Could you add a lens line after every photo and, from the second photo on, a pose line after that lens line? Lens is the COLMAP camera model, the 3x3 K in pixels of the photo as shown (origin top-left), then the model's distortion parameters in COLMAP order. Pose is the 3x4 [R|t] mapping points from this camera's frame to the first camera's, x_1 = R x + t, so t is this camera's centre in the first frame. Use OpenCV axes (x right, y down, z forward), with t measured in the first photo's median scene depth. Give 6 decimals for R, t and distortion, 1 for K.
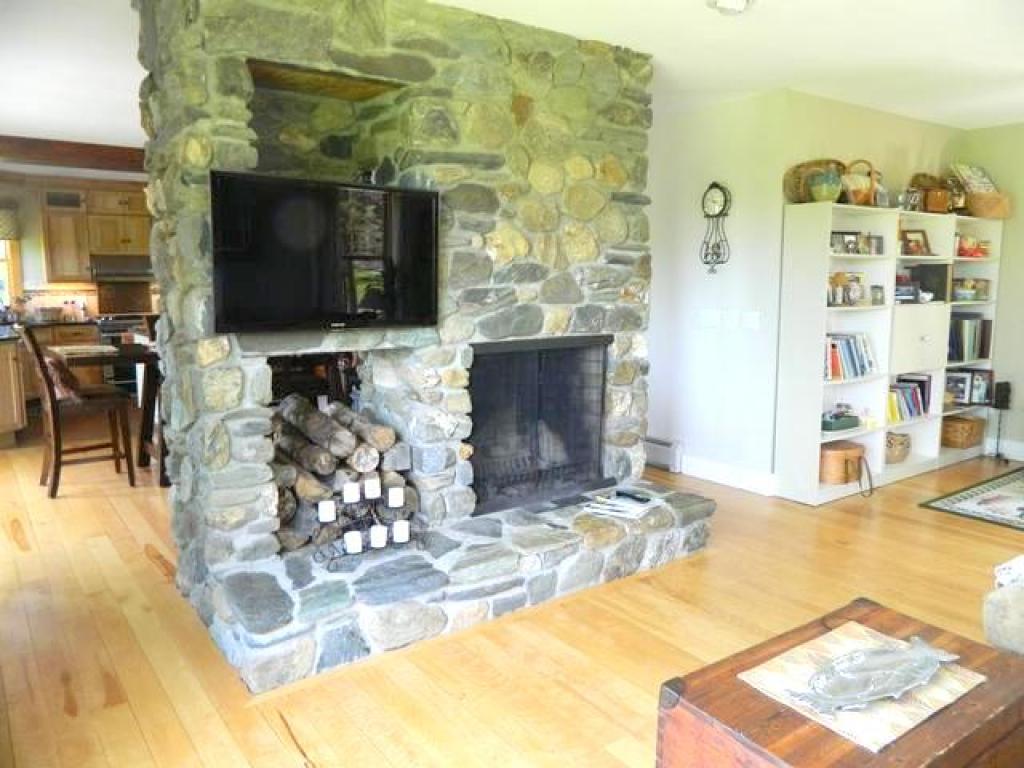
lens RADIAL K [[760.7, 0, 512.0], [0, 760.7, 384.0], [0, 0, 1]] dist [0.001334, 0.000667]
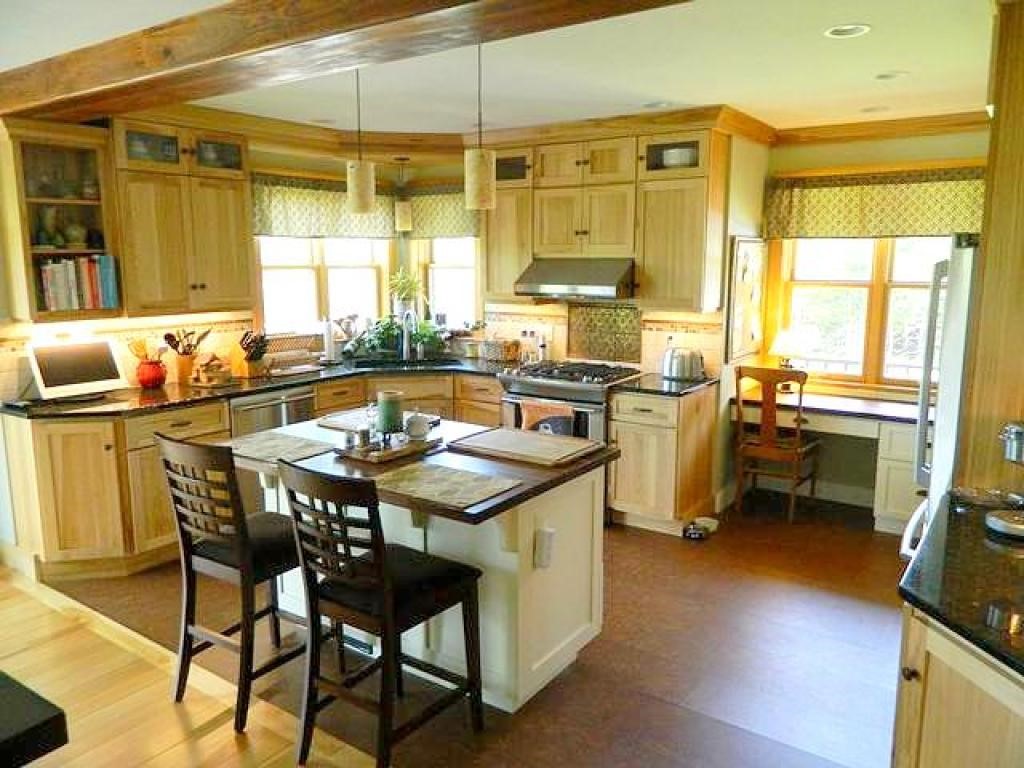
lens RADIAL K [[760.7, 0, 512.0], [0, 760.7, 384.0], [0, 0, 1]] dist [0.001334, 0.000667]
pose [[0.322967, 0.161485, -0.932532, 0.006375], [-0.132136, 0.983378, 0.124527, -0.146853], [0.937141, 0.083003, 0.338936, 0.800203]]
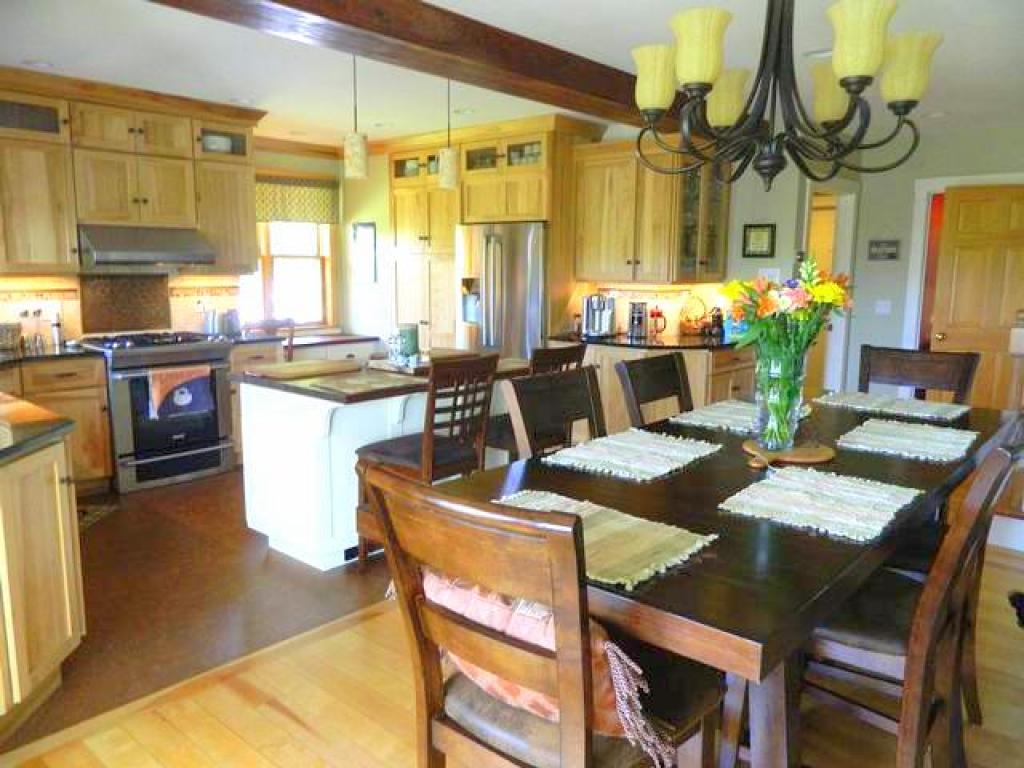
lens RADIAL K [[760.7, 0, 512.0], [0, 760.7, 384.0], [0, 0, 1]] dist [0.001334, 0.000667]
pose [[0.975164, -0.020981, 0.220488, -0.380440], [0.016746, 0.999638, 0.021062, -0.064706], [-0.220850, -0.016846, 0.975162, 0.413306]]
